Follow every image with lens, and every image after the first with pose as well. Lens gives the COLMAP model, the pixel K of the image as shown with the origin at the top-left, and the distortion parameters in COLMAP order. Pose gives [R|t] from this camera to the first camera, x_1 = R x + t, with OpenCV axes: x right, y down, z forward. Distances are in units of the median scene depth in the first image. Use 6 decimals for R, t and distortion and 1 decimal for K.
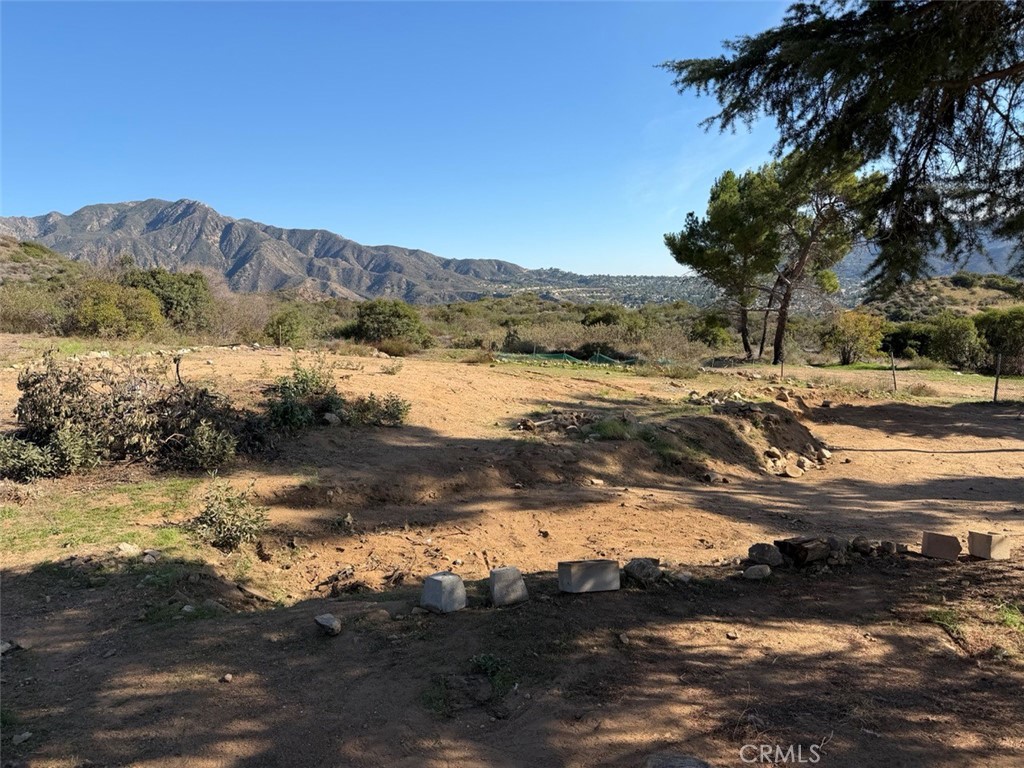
lens RADIAL K [[715.5, 0, 515.6], [0, 715.5, 373.9], [0, 0, 1]] dist [-0.019247, -0.017827]
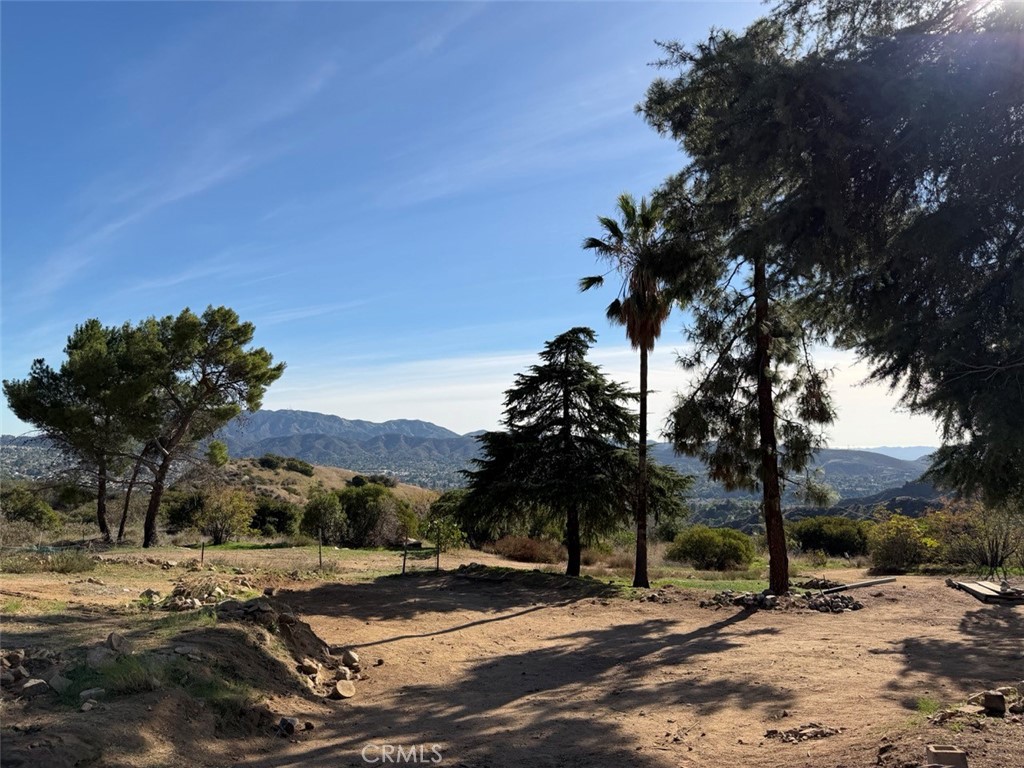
lens RADIAL K [[693.4, 0, 515.1], [0, 693.4, 376.3], [0, 0, 1]] dist [0.044219, -0.068264]
pose [[0.605081, 0.147190, 0.782439, -0.047610], [0.049832, 0.973834, -0.221731, -0.005233], [-0.794603, 0.173156, 0.581914, 0.123224]]
